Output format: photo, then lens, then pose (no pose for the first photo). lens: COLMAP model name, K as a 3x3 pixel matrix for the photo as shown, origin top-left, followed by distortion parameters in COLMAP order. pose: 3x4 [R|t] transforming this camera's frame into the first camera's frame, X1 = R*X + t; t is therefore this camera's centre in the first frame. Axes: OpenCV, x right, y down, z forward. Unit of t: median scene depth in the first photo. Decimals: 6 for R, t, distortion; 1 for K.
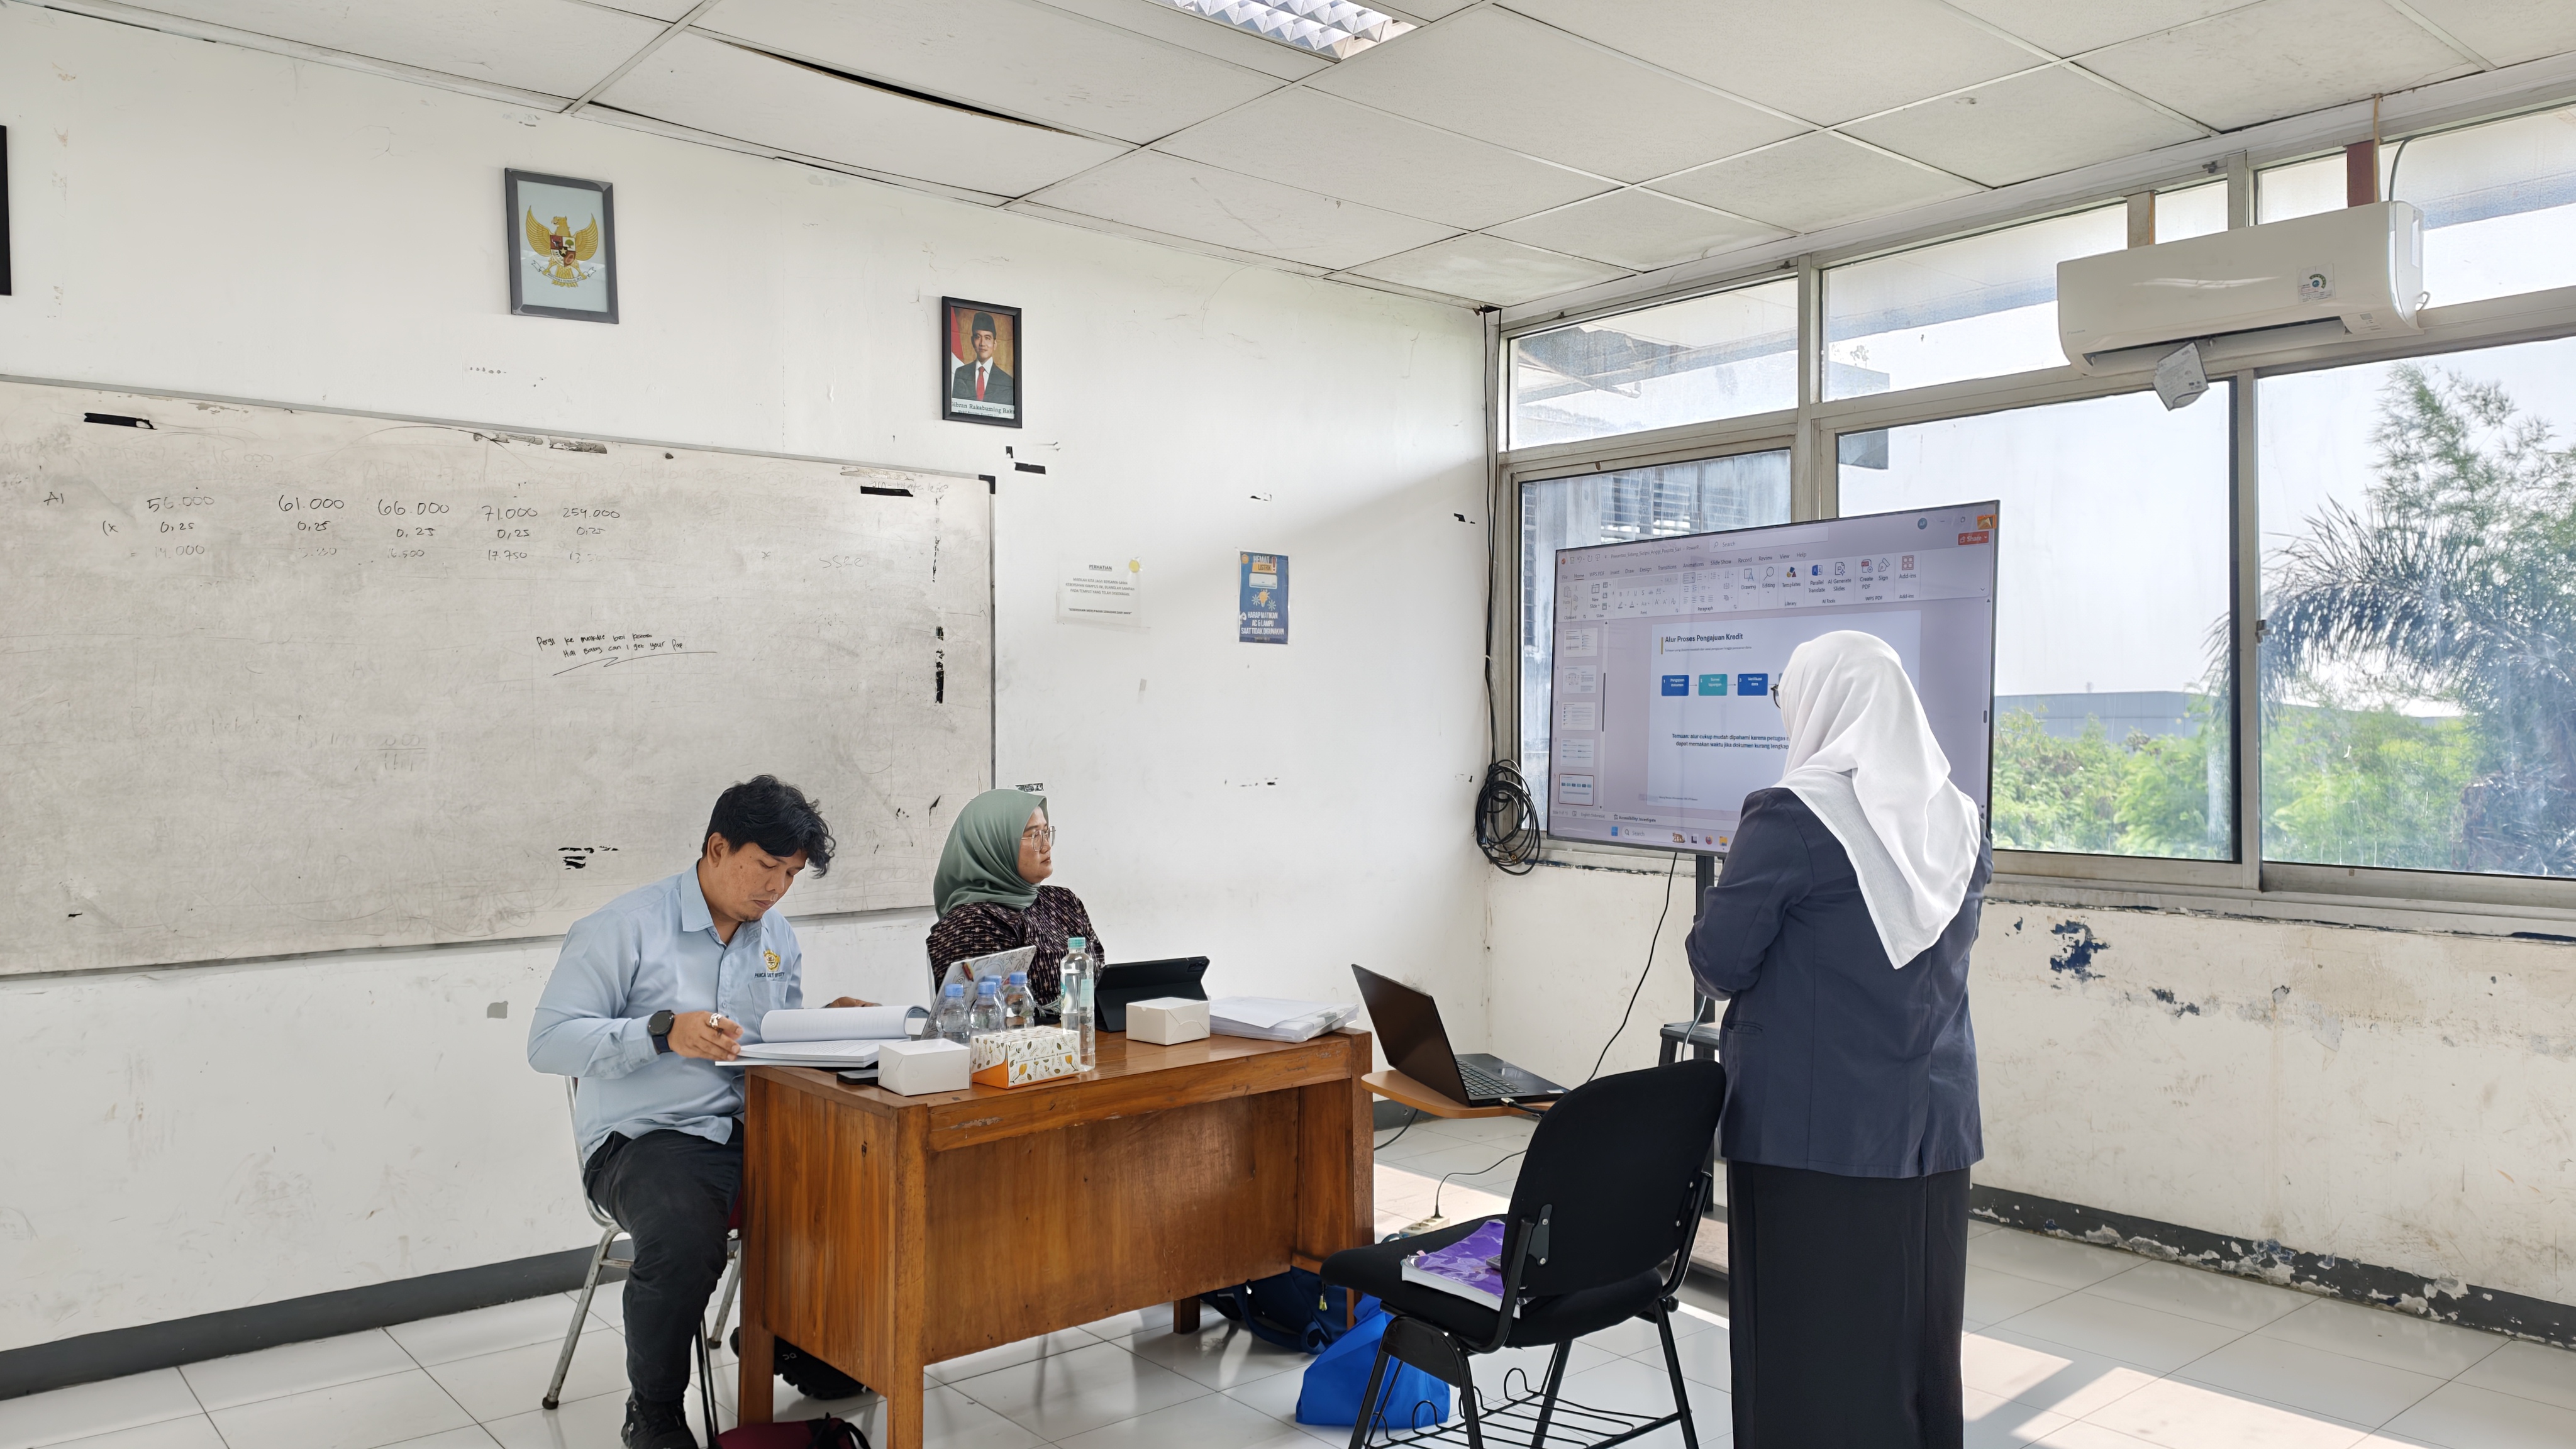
lens RADIAL K [[1811.6, 0, 1296.6], [0, 1811.6, 703.7], [0, 0, 1]] dist [0.032155, -0.045940]
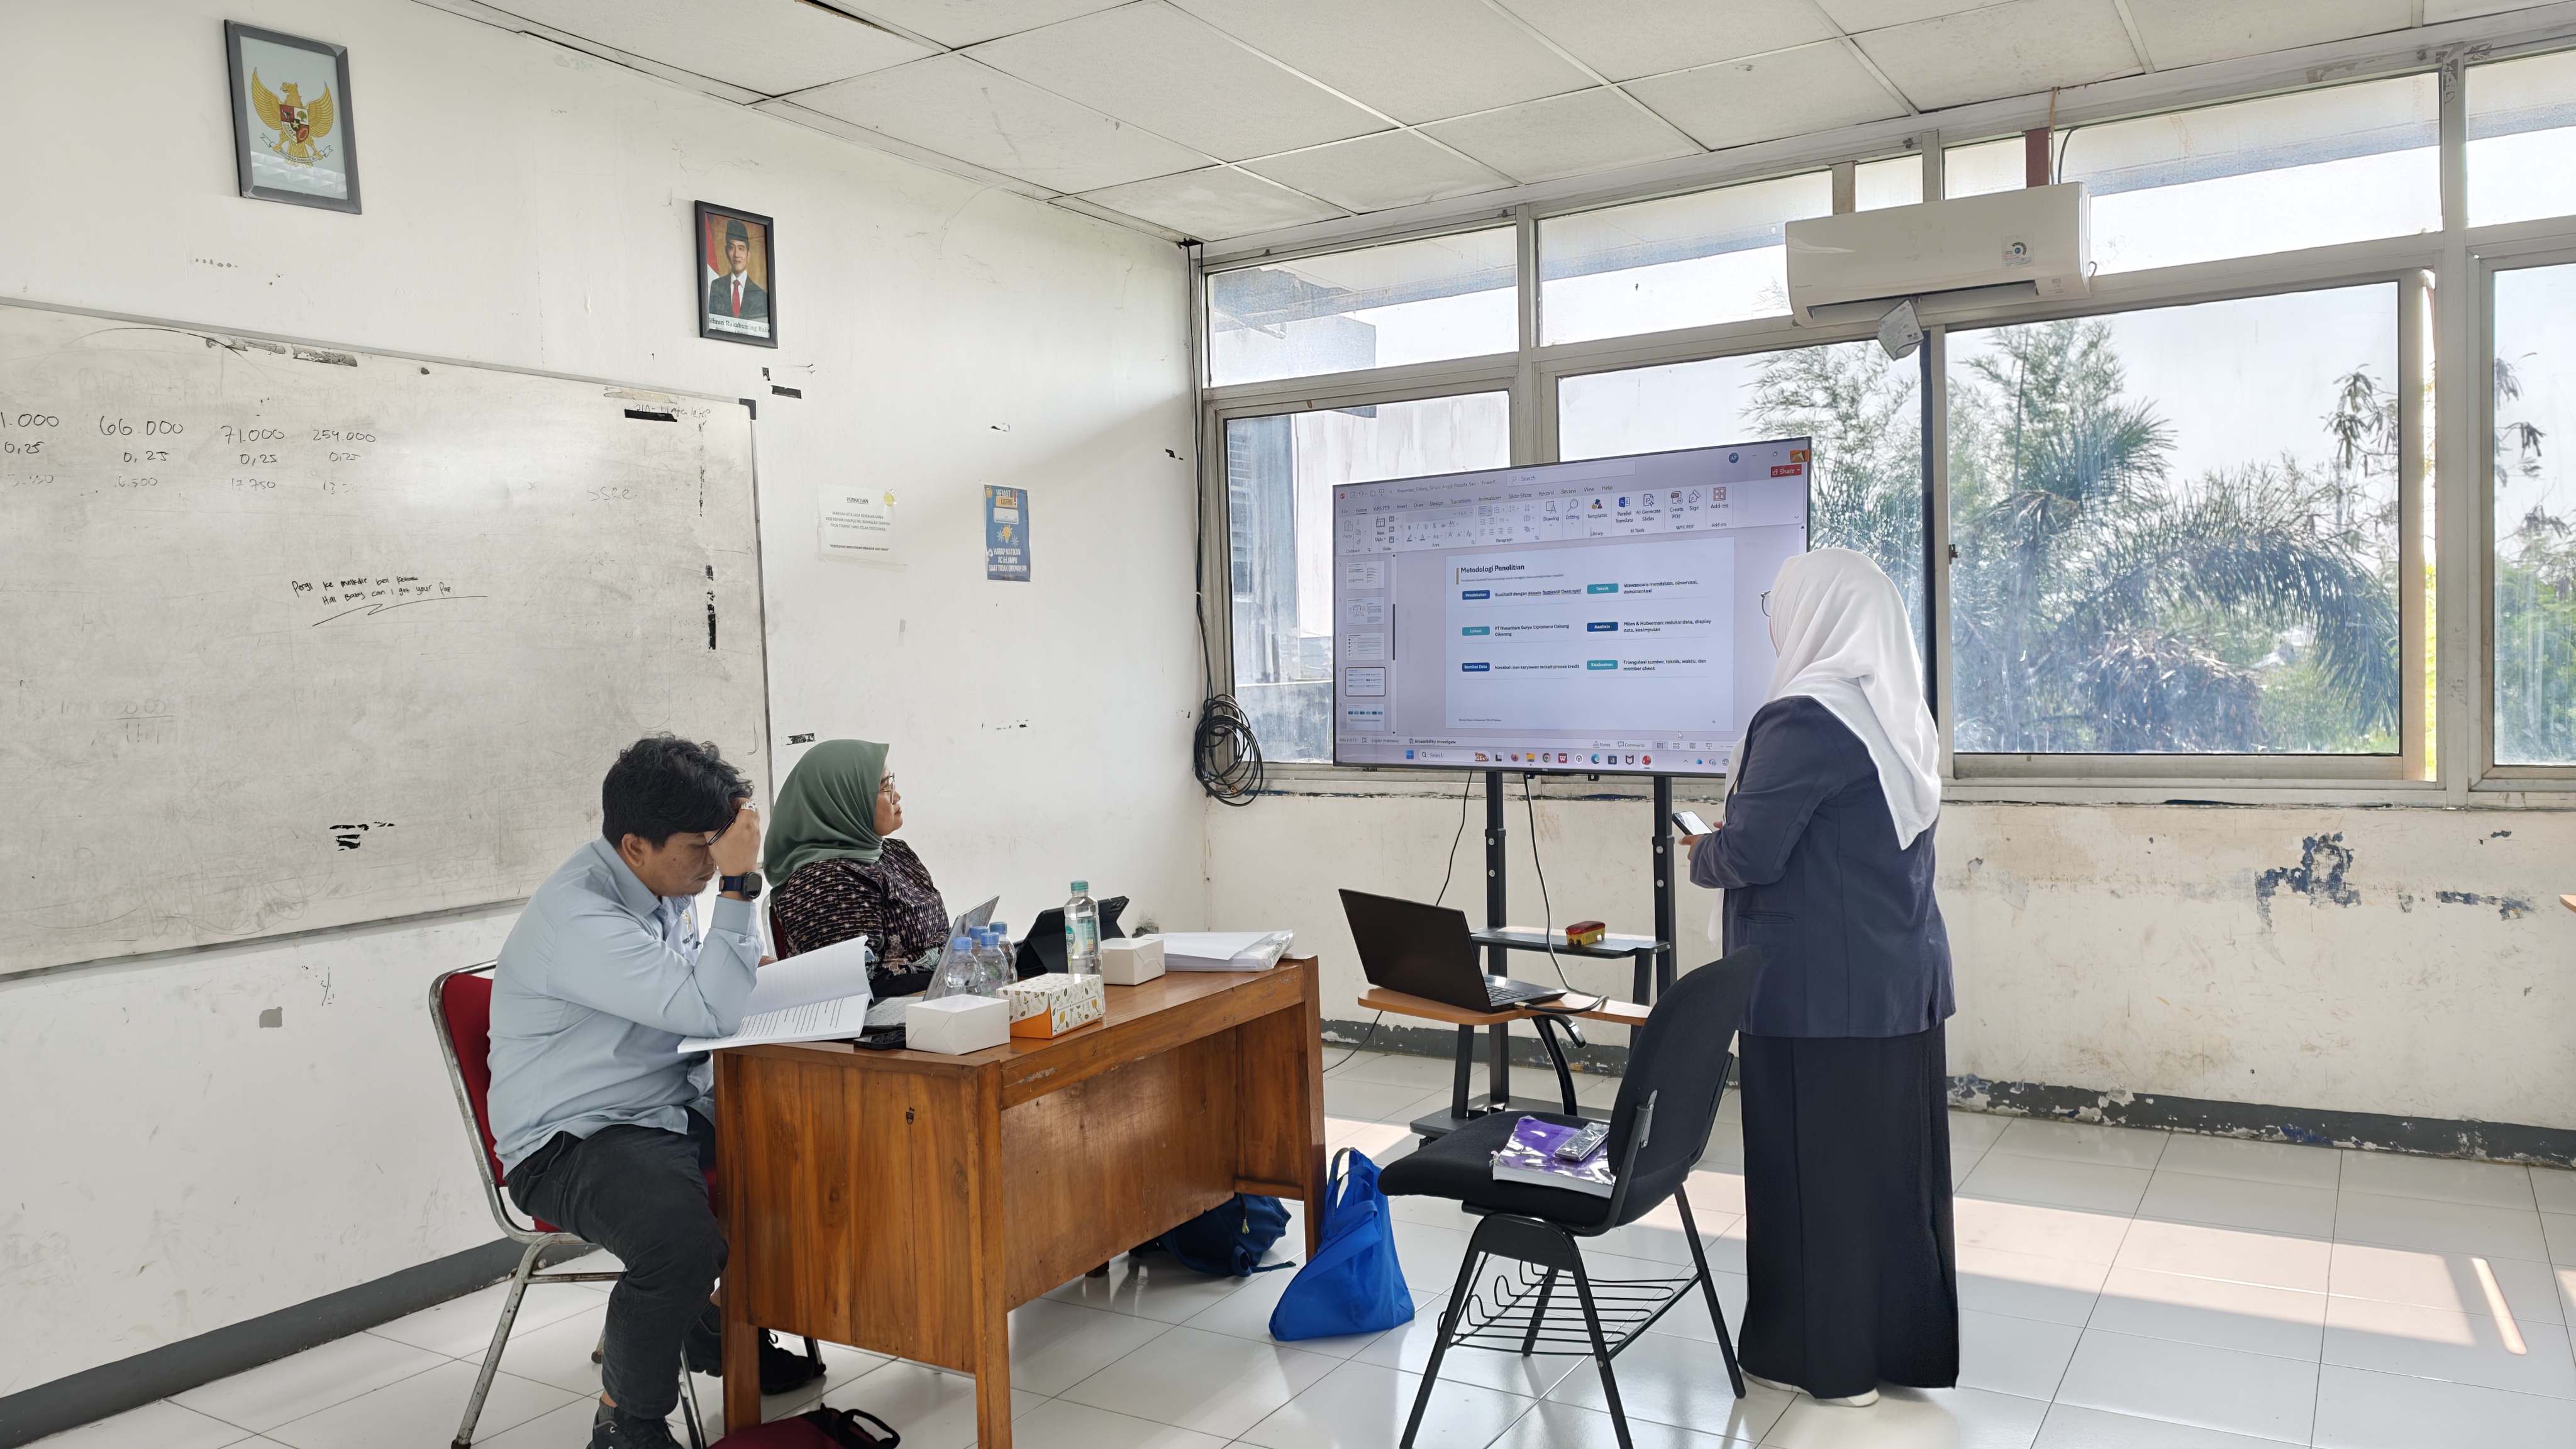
lens RADIAL K [[1811.6, 0, 1299.2], [0, 1811.6, 729.7], [0, 0, 1]] dist [0.032155, -0.045940]
pose [[0.947174, -0.041250, 0.318057, -0.238991], [0.026787, 0.998404, 0.049714, 0.002871], [-0.319600, -0.038568, 0.946767, 0.037733]]
